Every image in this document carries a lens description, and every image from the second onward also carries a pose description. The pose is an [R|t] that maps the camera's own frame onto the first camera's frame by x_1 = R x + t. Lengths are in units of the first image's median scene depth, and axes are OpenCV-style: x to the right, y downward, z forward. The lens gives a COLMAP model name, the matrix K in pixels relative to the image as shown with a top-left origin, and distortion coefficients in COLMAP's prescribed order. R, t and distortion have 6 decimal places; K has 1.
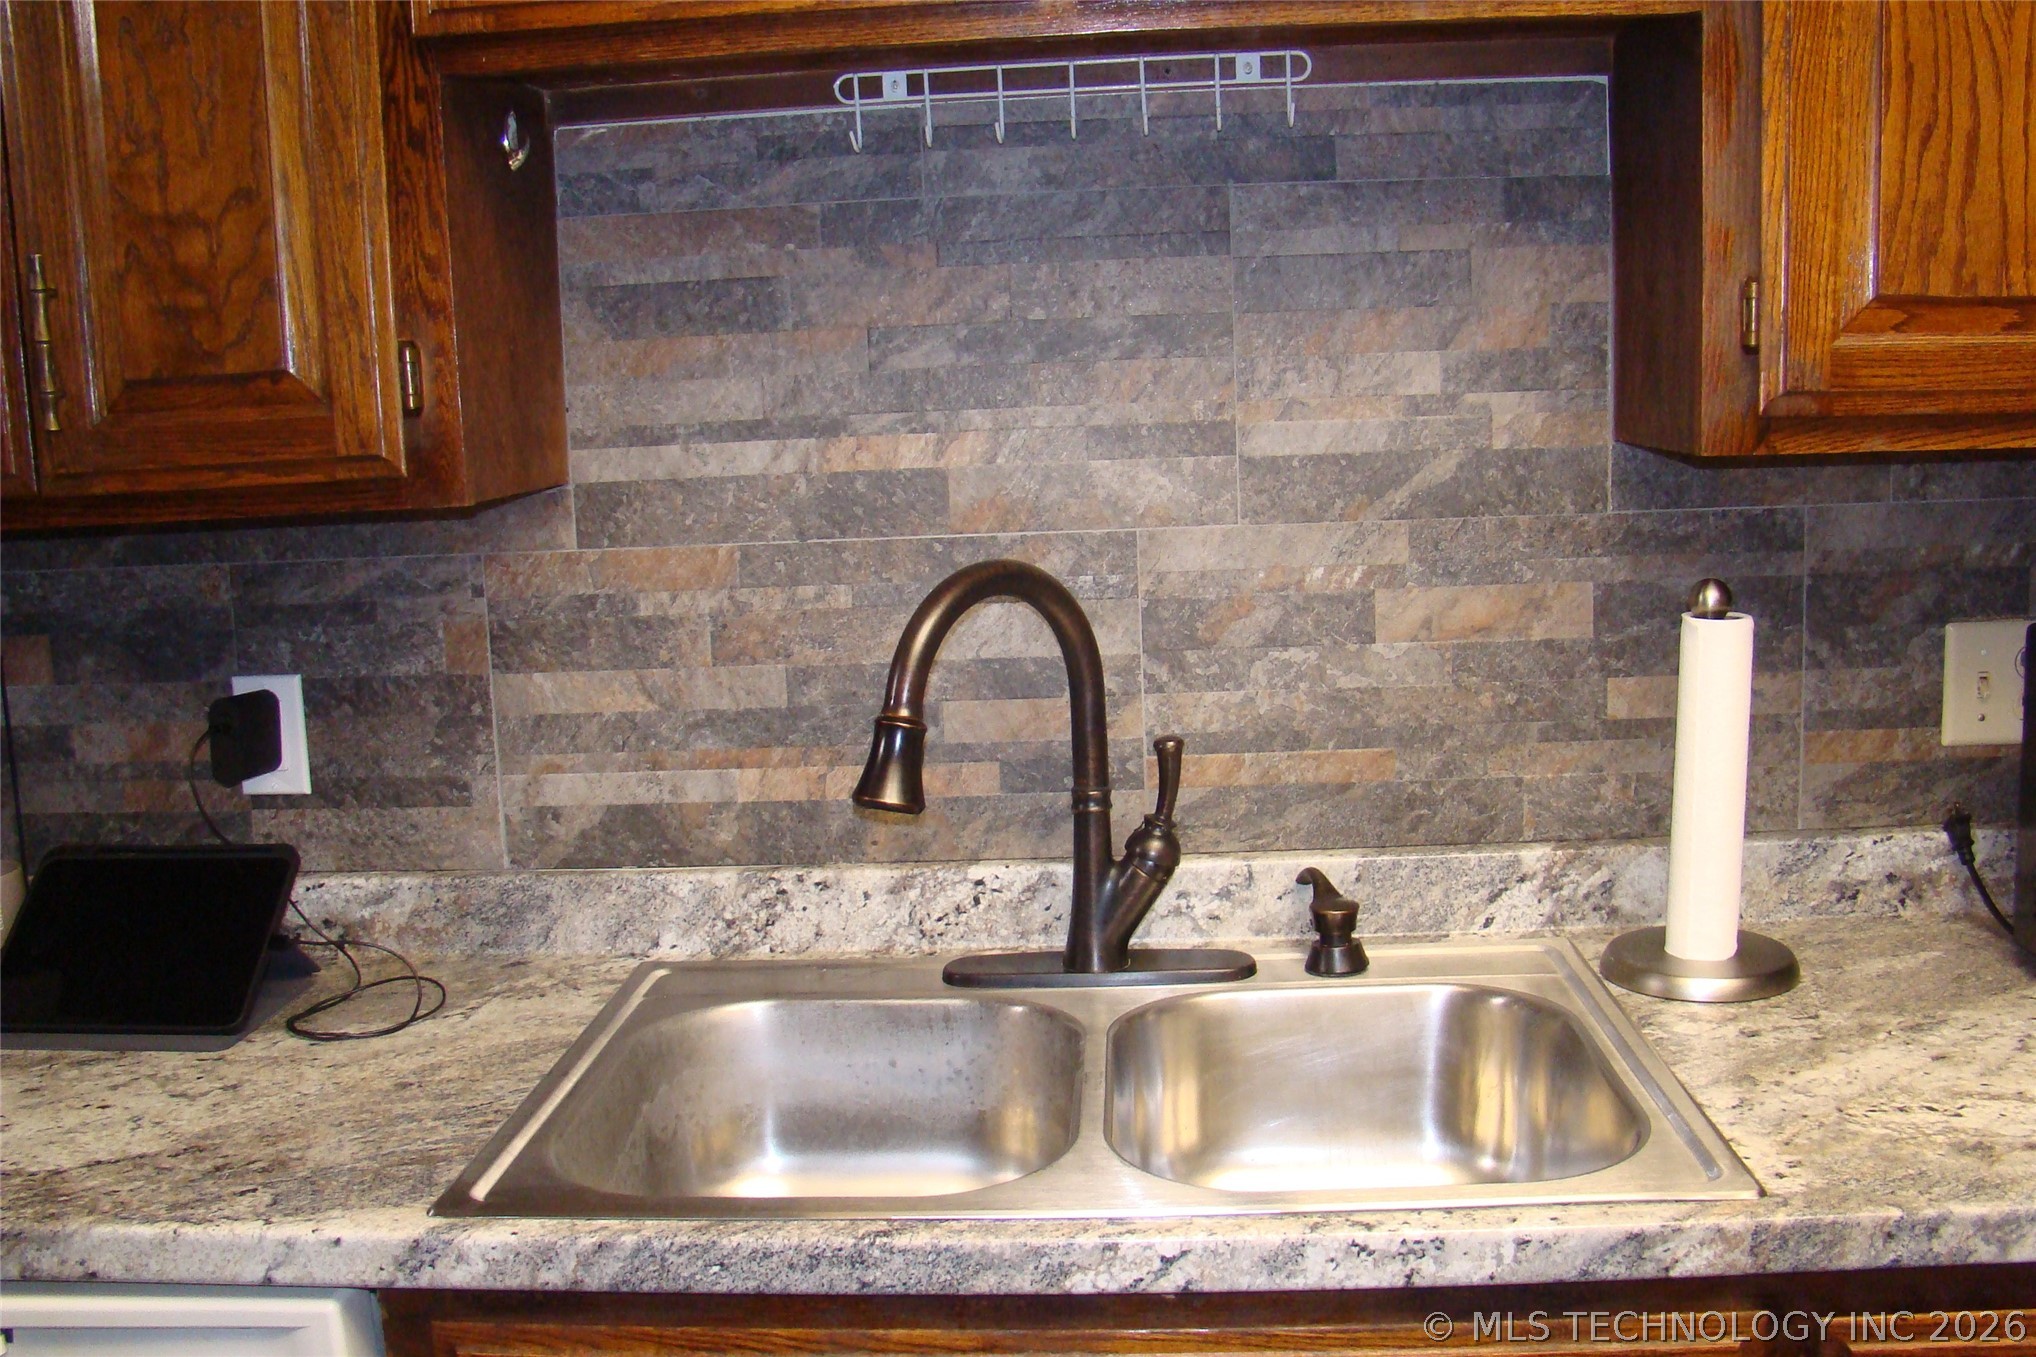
lens RADIAL K [[1903.1, 0, 1014.8], [0, 1903.1, 697.4], [0, 0, 1]] dist [-0.136256, 0.000000]
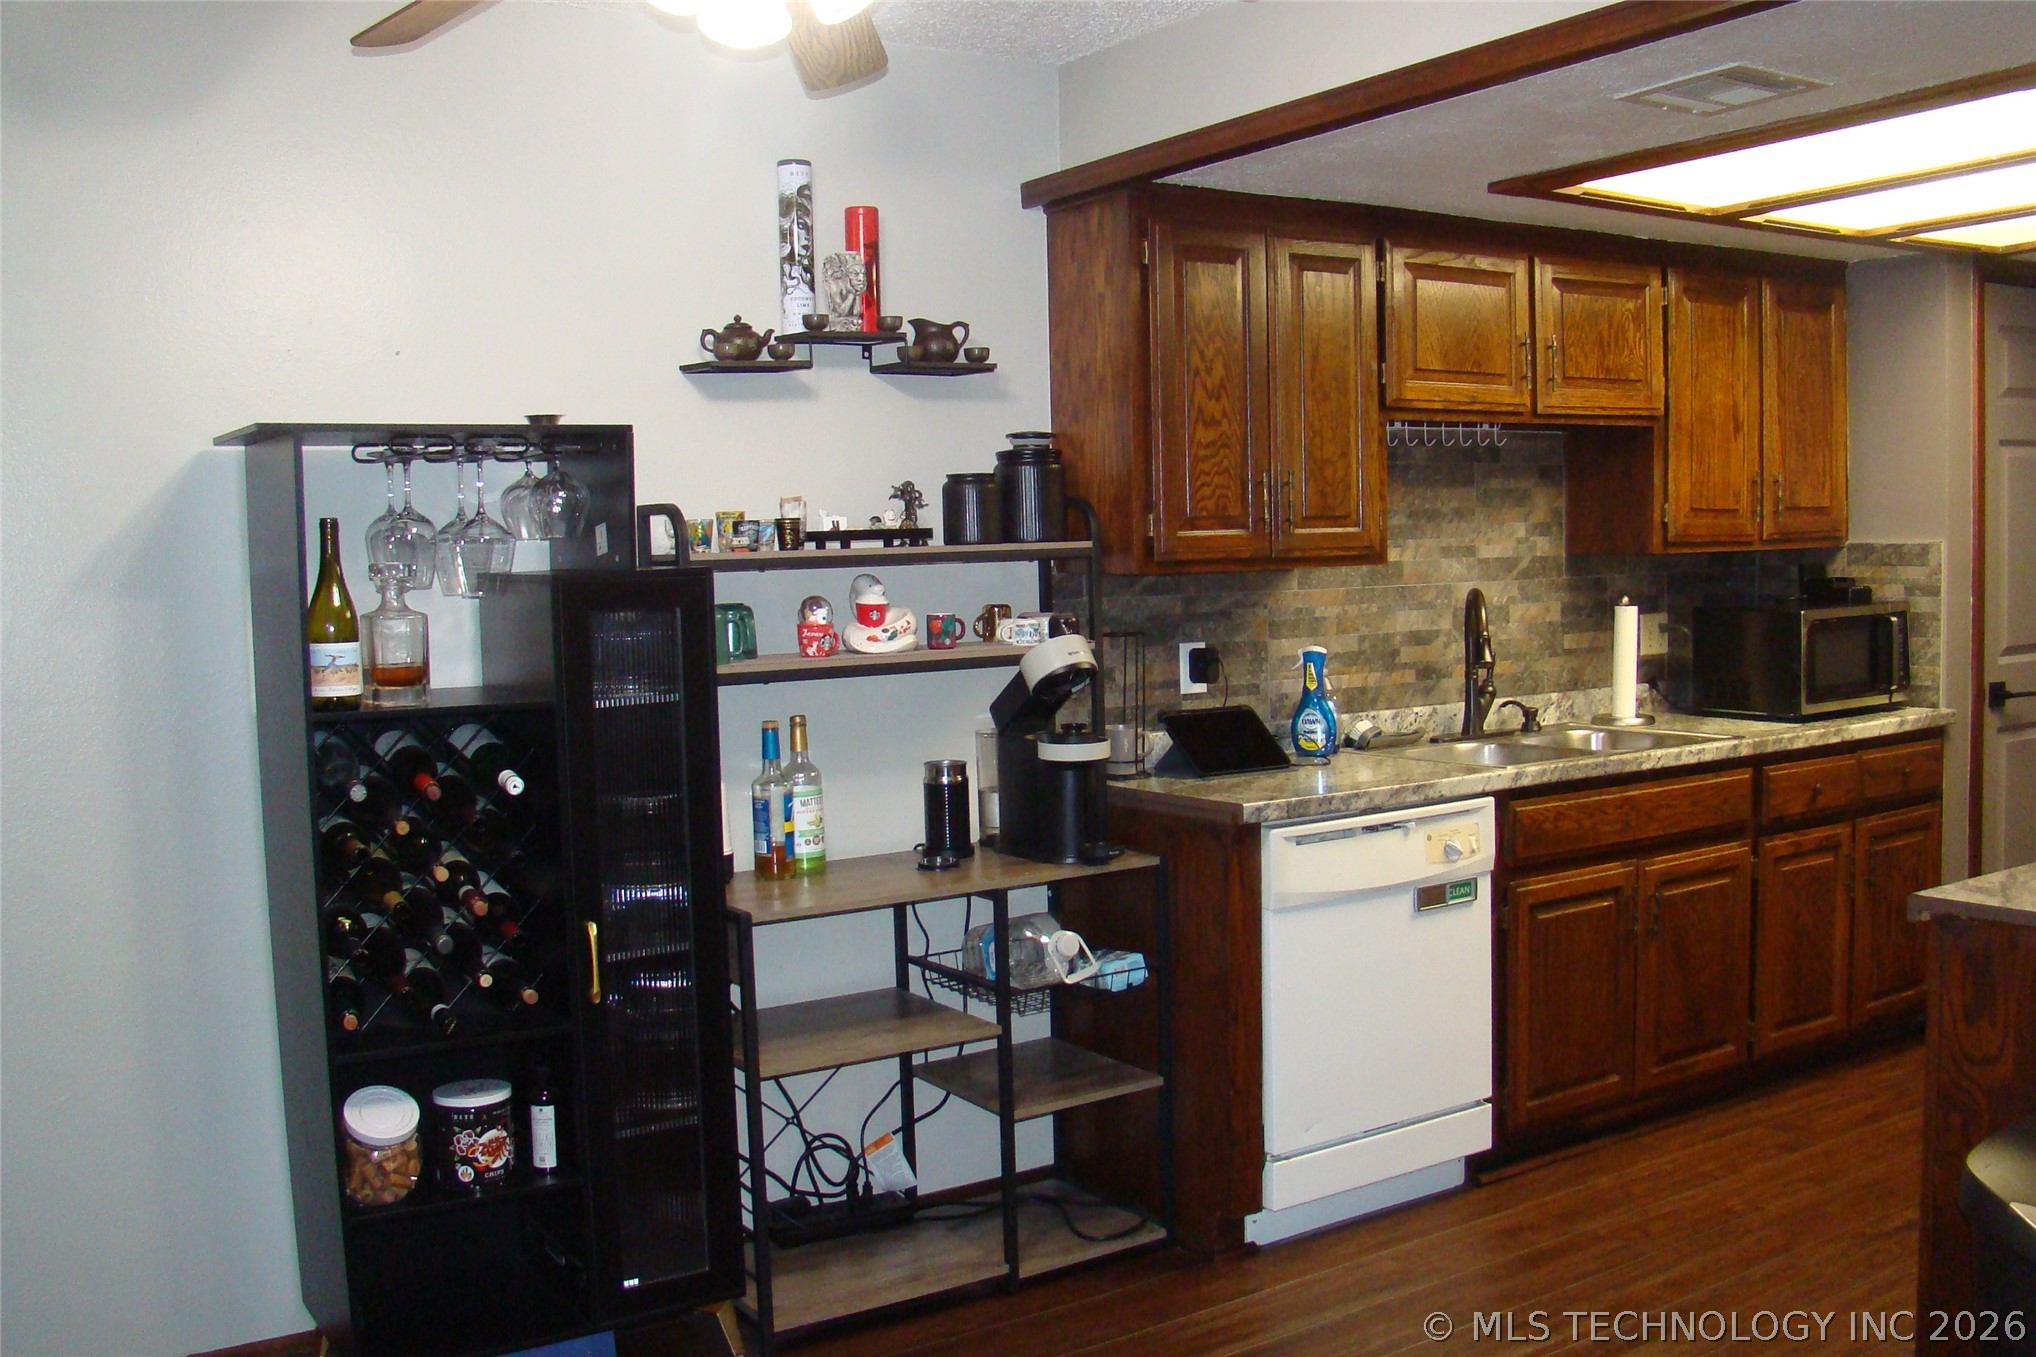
lens RADIAL K [[1903.1, 0, 1019.0], [0, 1903.1, 705.5], [0, 0, 1]] dist [-0.136256, 0.000000]
pose [[0.809043, -0.033276, 0.586807, -2.122230], [0.088726, 0.993869, -0.065969, 0.220597], [-0.581015, 0.105437, 0.807035, -0.869582]]
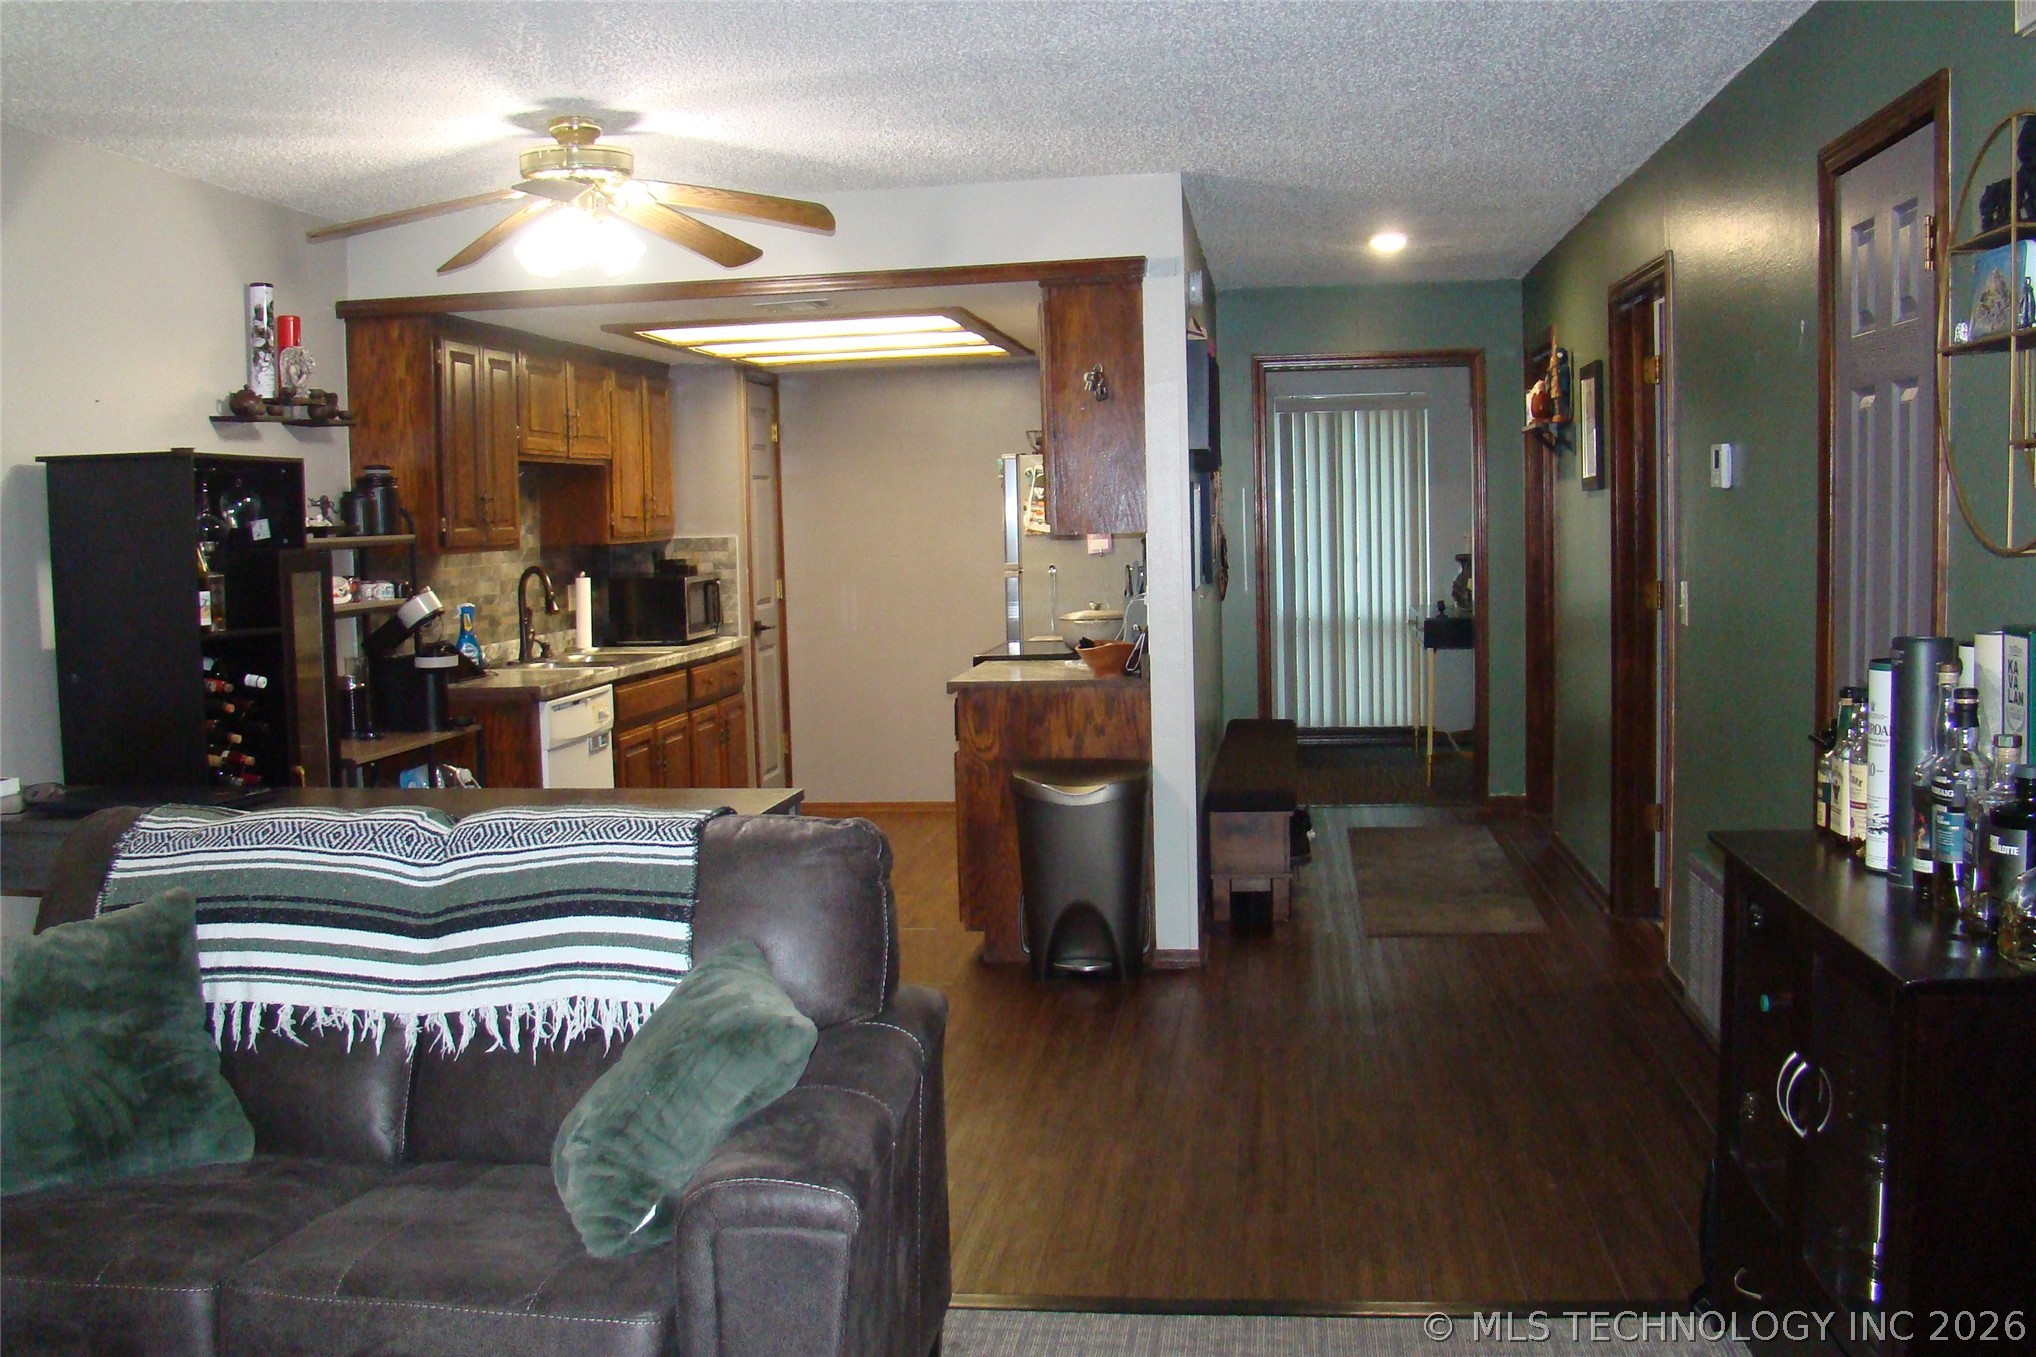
lens RADIAL K [[1903.1, 0, 1010.0], [0, 1903.1, 678.0], [0, 0, 1]] dist [-0.136256, 0.000000]
pose [[0.082615, -0.046872, 0.995479, -4.211686], [0.175002, 0.984054, 0.031811, 0.238164], [-0.981096, 0.171582, 0.089500, -0.497986]]
